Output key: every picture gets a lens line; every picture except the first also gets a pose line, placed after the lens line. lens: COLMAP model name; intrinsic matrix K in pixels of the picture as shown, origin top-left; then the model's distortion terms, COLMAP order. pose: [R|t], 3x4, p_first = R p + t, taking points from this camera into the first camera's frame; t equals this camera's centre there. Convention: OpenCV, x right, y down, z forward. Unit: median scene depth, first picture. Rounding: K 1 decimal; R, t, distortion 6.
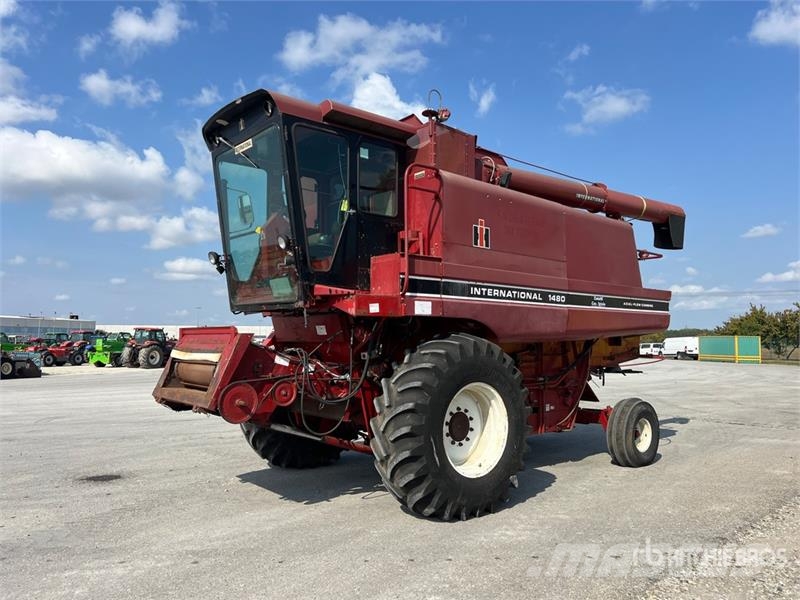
lens RADIAL K [[615.5, 0, 408.6], [0, 615.5, 294.2], [0, 0, 1]] dist [0.067735, -0.077552]
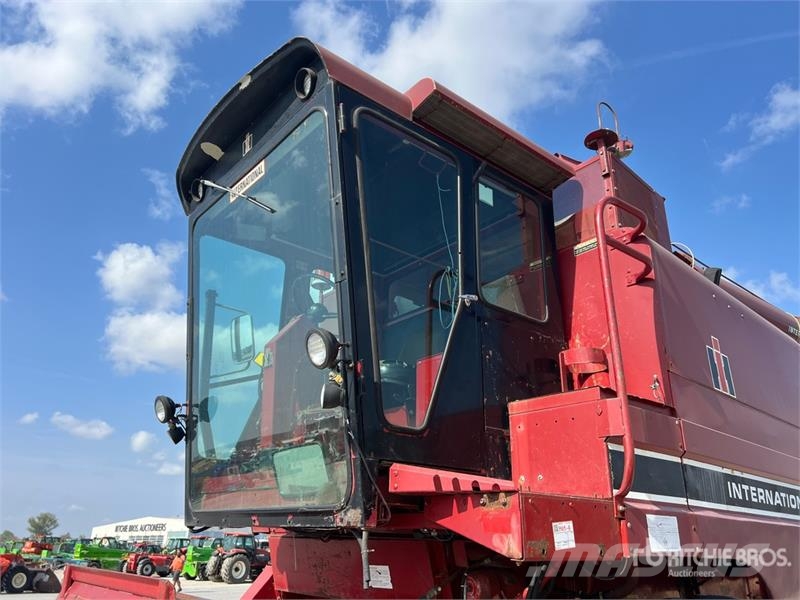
lens RADIAL K [[615.5, 0, 408.6], [0, 615.5, 294.2], [0, 0, 1]] dist [0.067735, -0.077552]
pose [[0.999806, 0.017979, -0.008024, -0.126690], [-0.019562, 0.953268, -0.301493, -0.000088], [0.002229, 0.301592, 0.953435, 0.540055]]
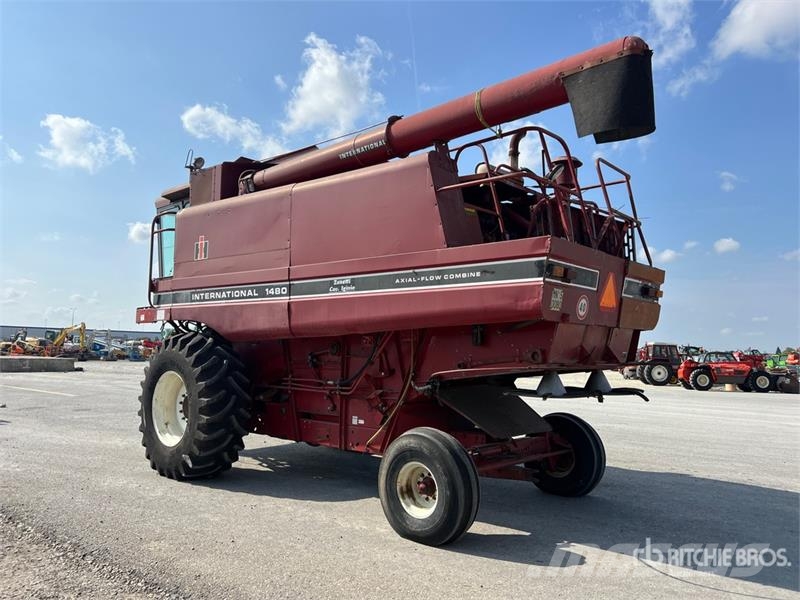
lens RADIAL K [[615.5, 0, 408.6], [0, 615.5, 294.2], [0, 0, 1]] dist [0.067735, -0.077552]
pose [[0.134498, -0.091236, -0.986705, 1.389007], [0.059059, 0.994720, -0.083927, 0.118446], [0.989152, -0.046986, 0.139176, 1.267634]]
